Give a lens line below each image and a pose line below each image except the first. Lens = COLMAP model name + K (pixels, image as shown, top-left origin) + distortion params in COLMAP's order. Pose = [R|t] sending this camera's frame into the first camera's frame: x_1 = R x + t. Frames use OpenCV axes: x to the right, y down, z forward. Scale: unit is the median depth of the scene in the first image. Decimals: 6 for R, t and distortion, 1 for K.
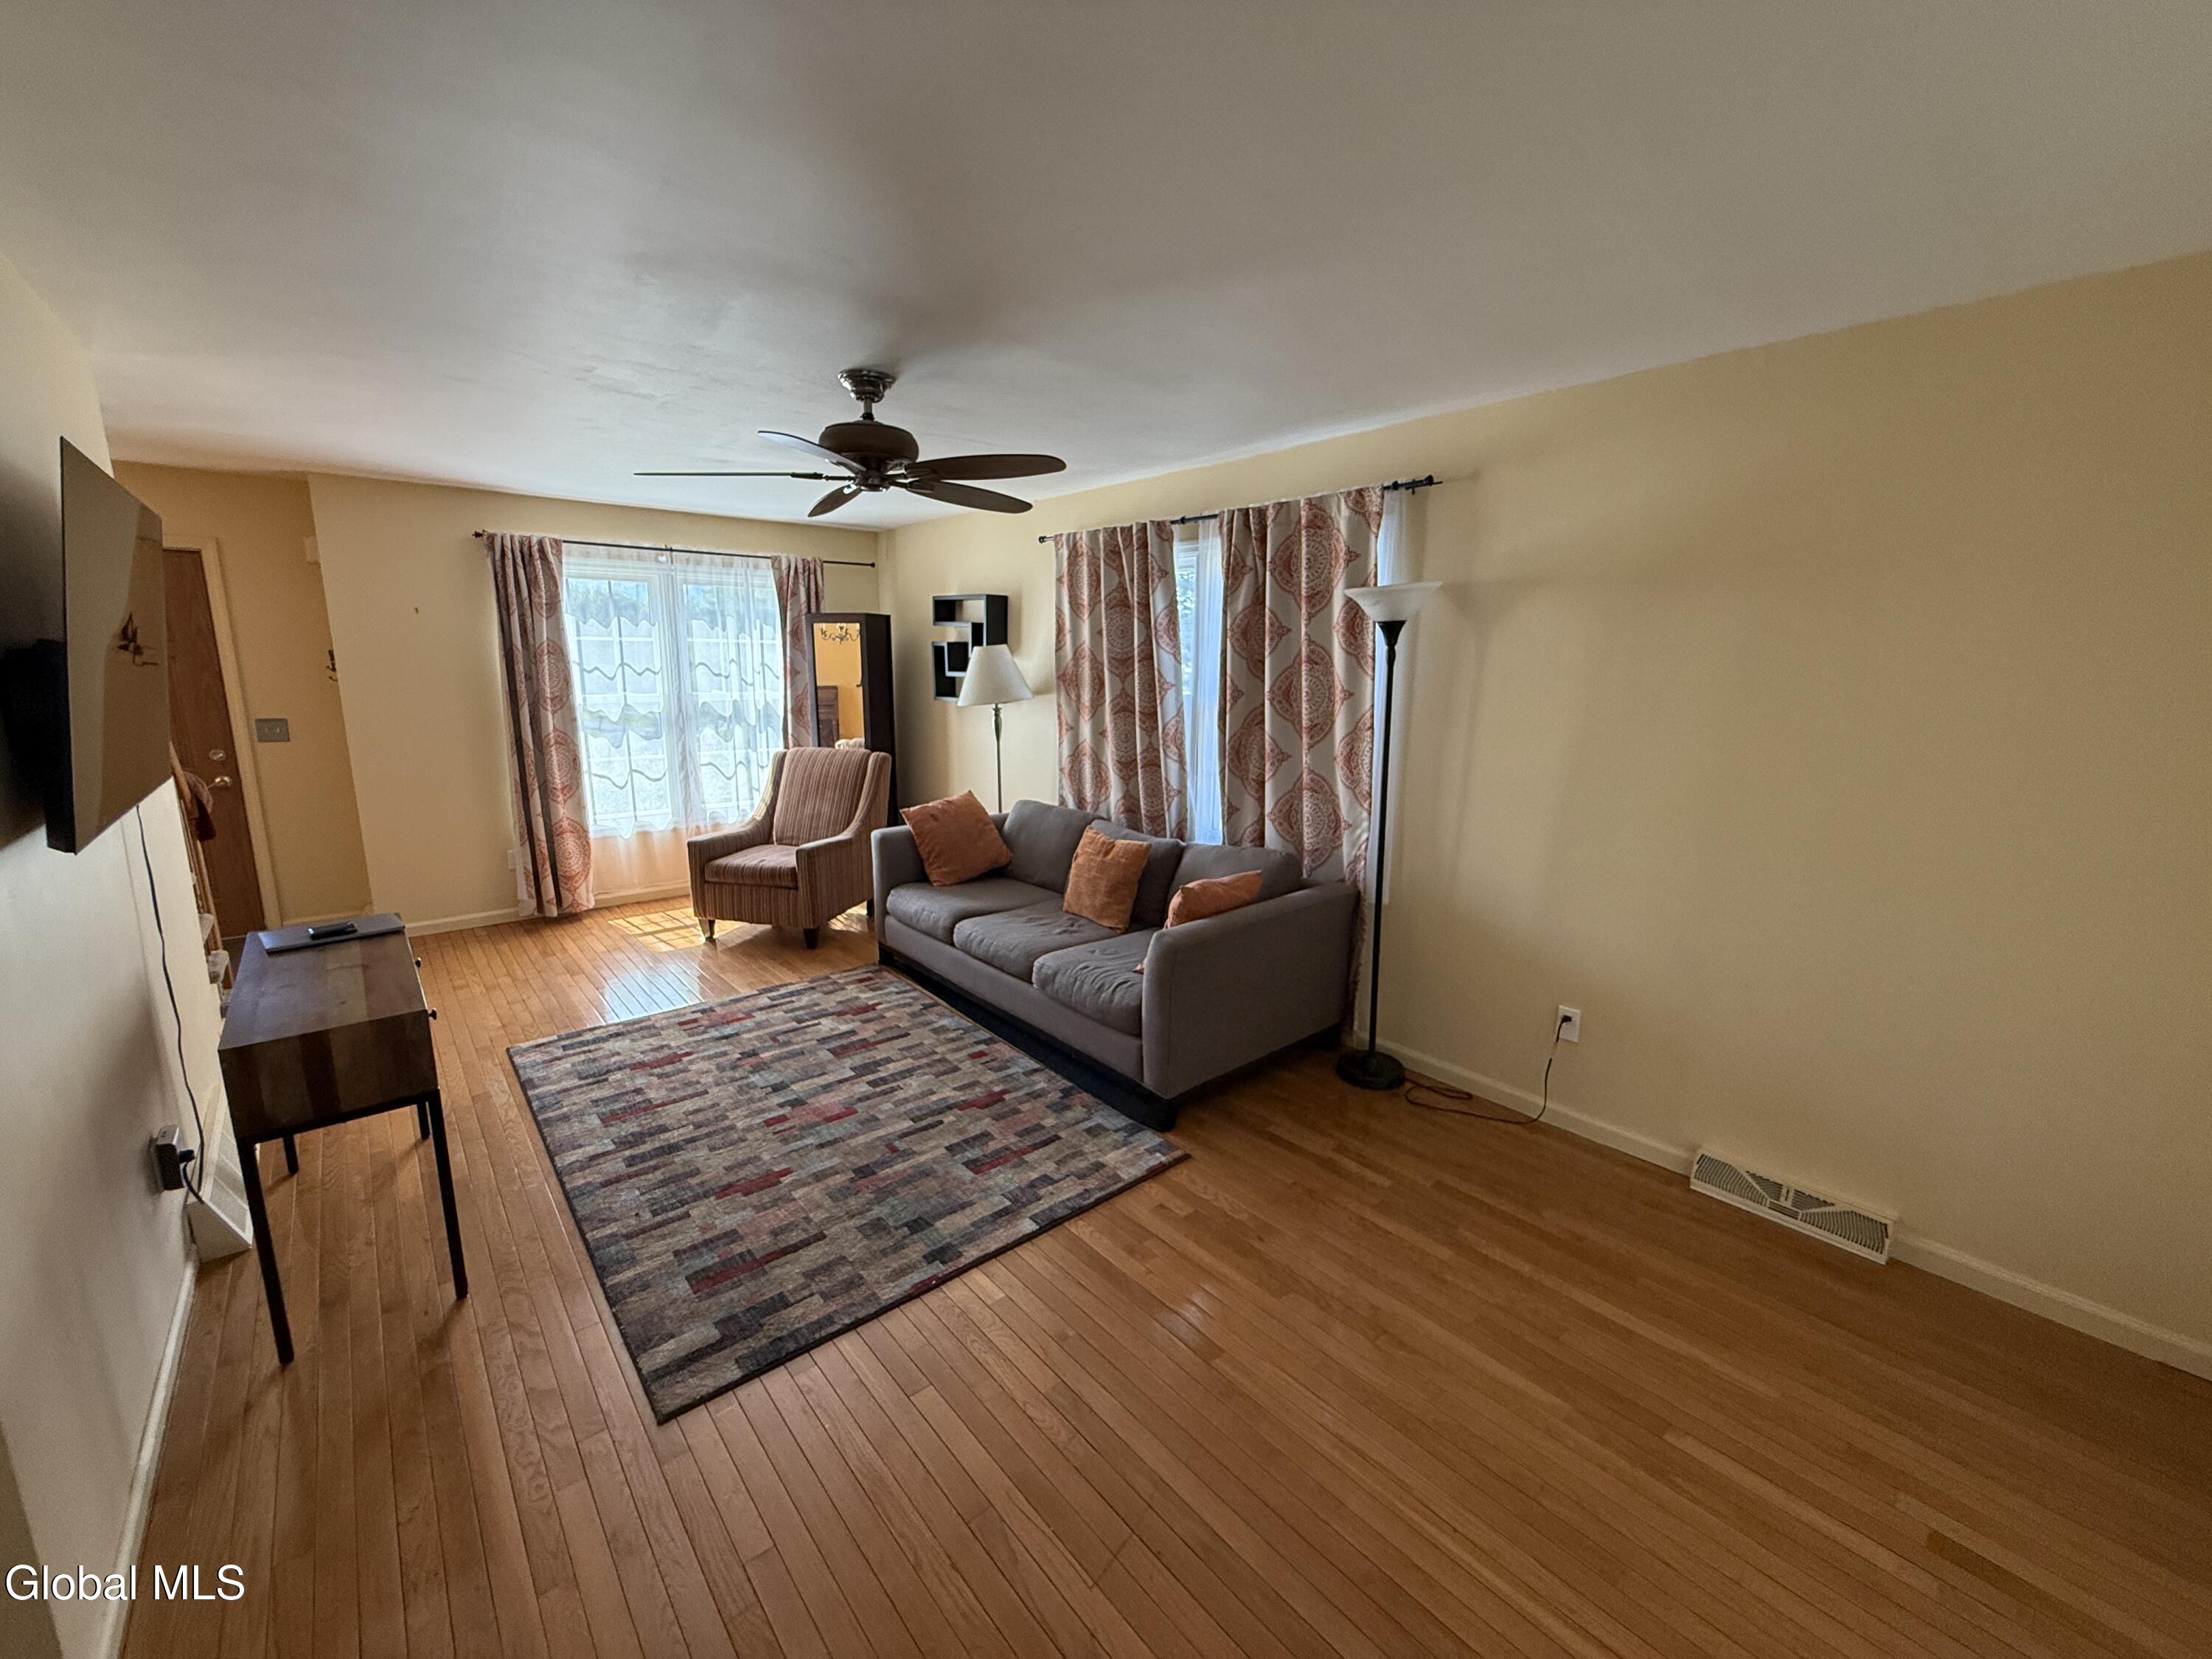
lens RADIAL K [[890.4, 0, 1101.1], [0, 890.4, 821.4], [0, 0, 1]] dist [-0.000179, 0.000069]
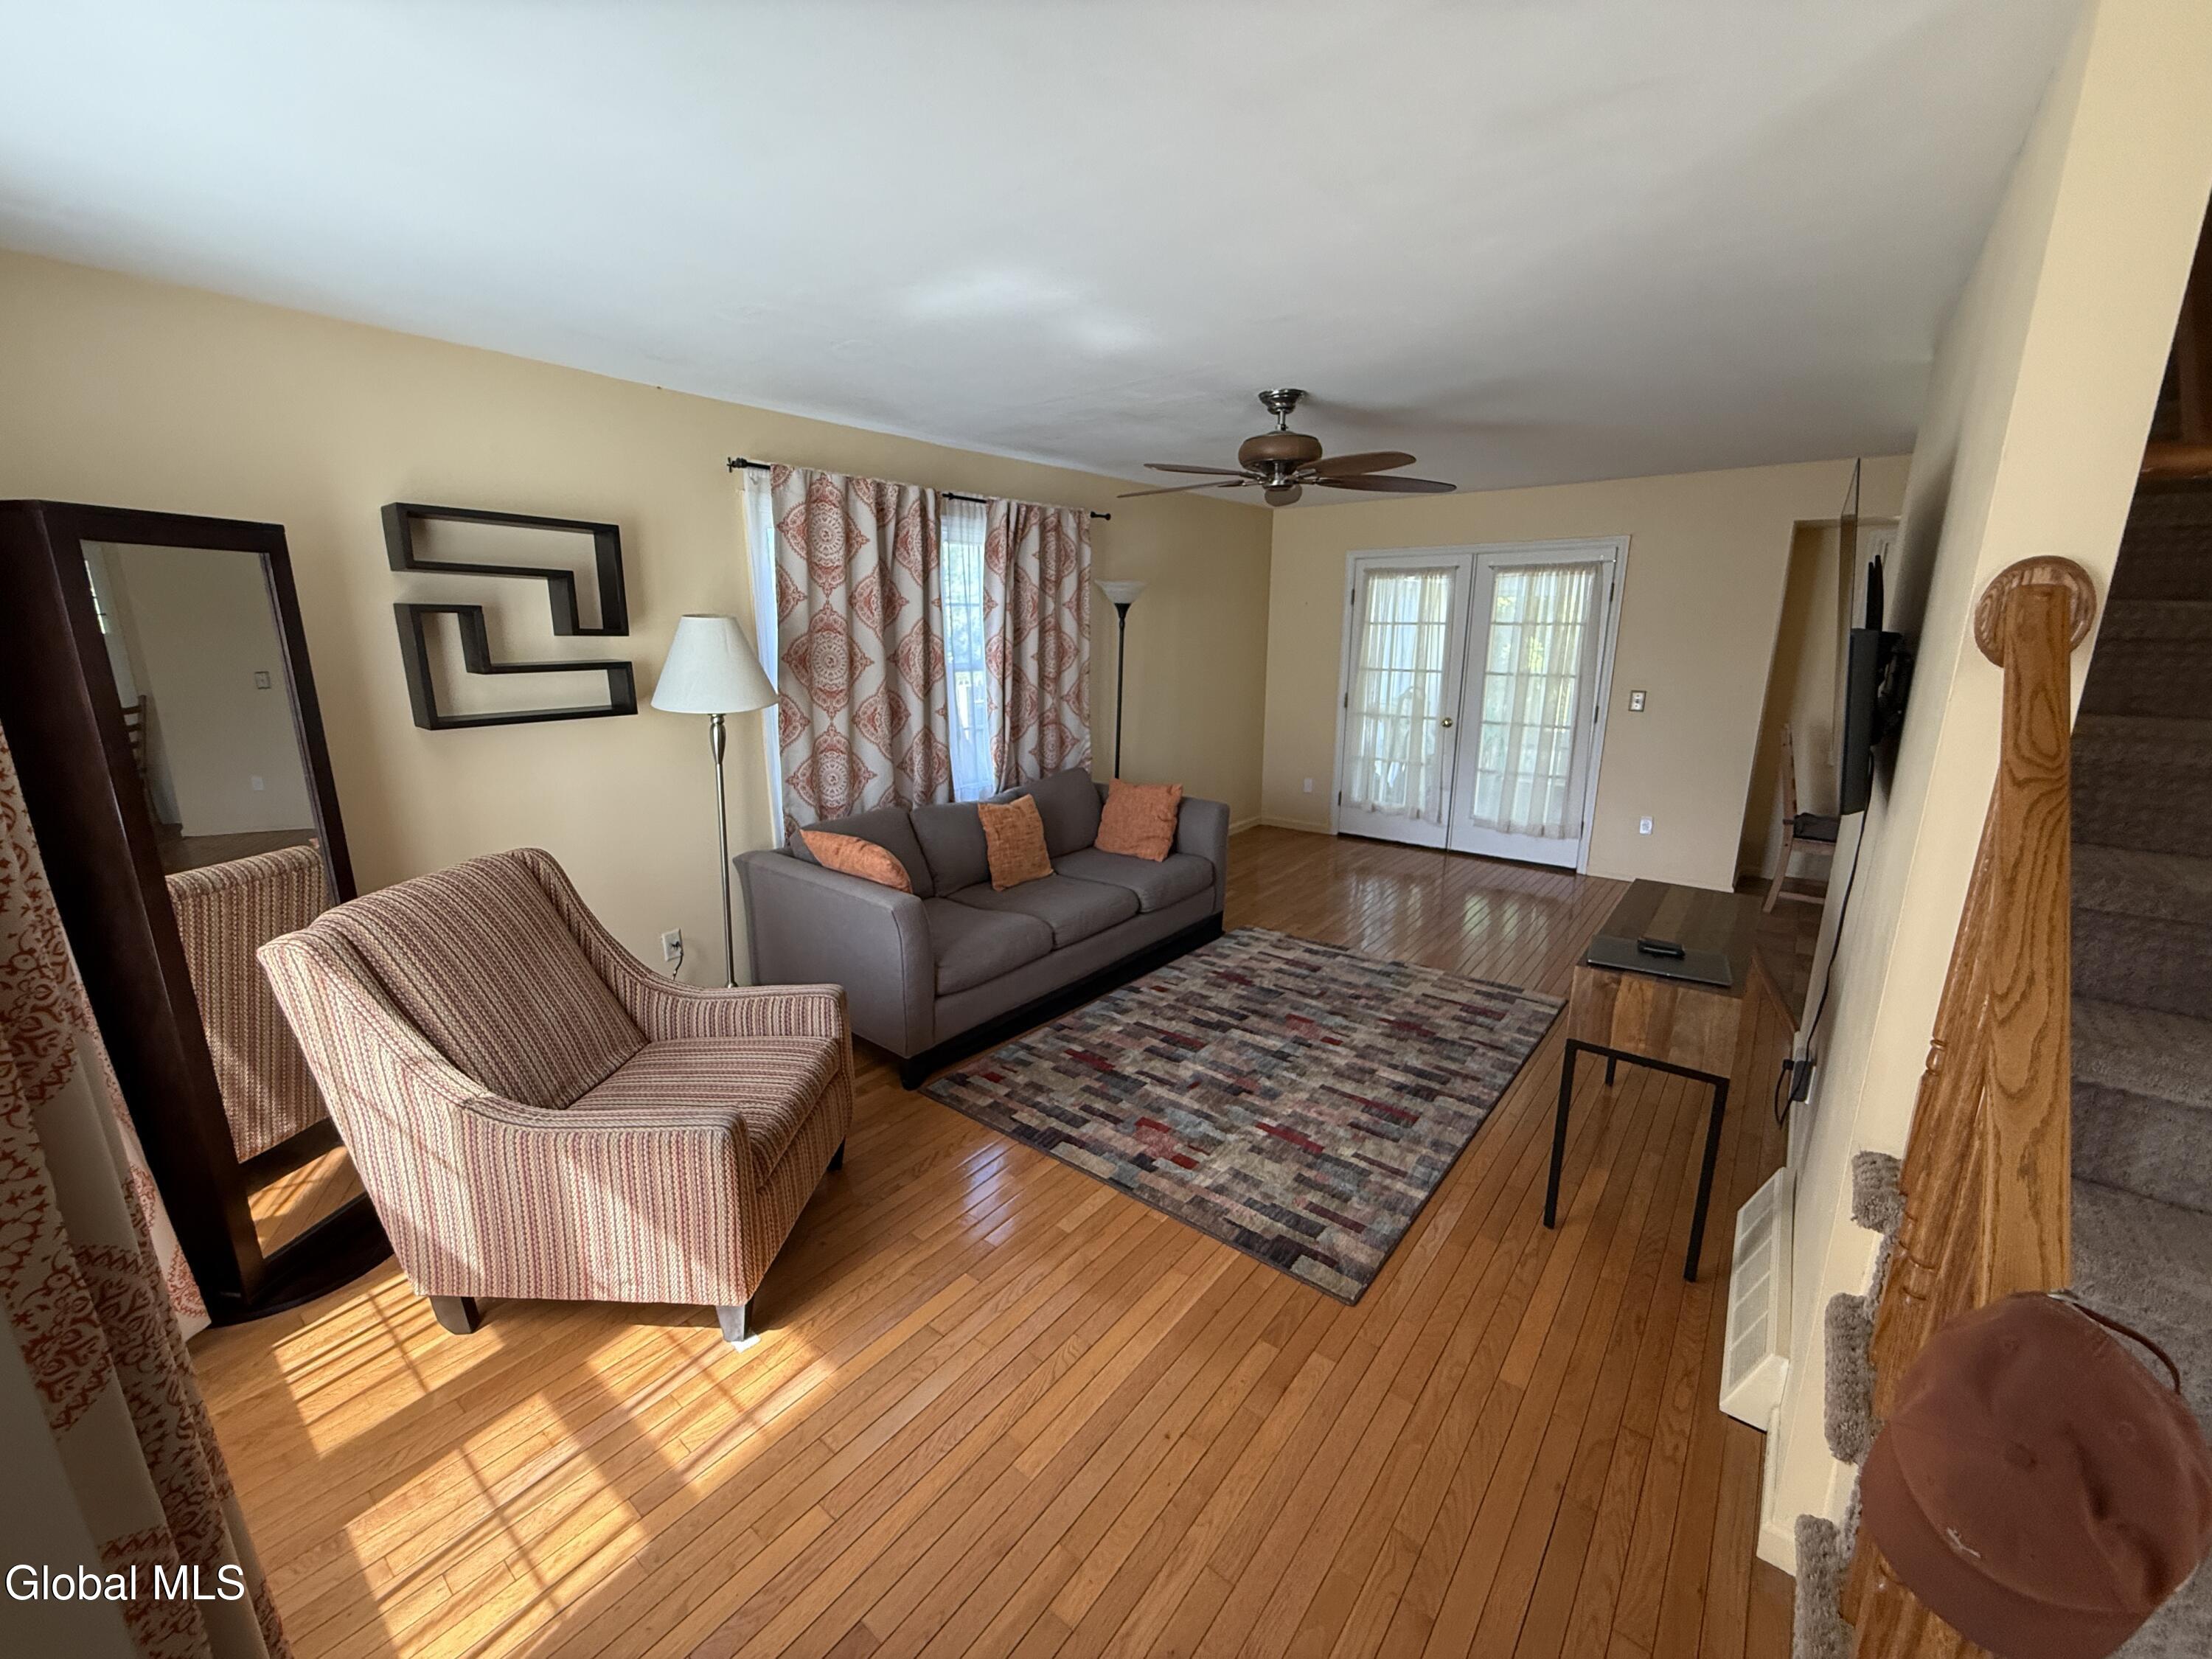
lens RADIAL K [[881.1, 0, 1100.5], [0, 881.1, 830.6], [0, 0, 1]] dist [-0.000448, -0.000141]
pose [[-0.194658, -0.236380, 0.951963, -1.177203], [0.175218, 0.946537, 0.270861, -0.249930], [-0.965094, 0.219526, -0.142833, 1.236145]]
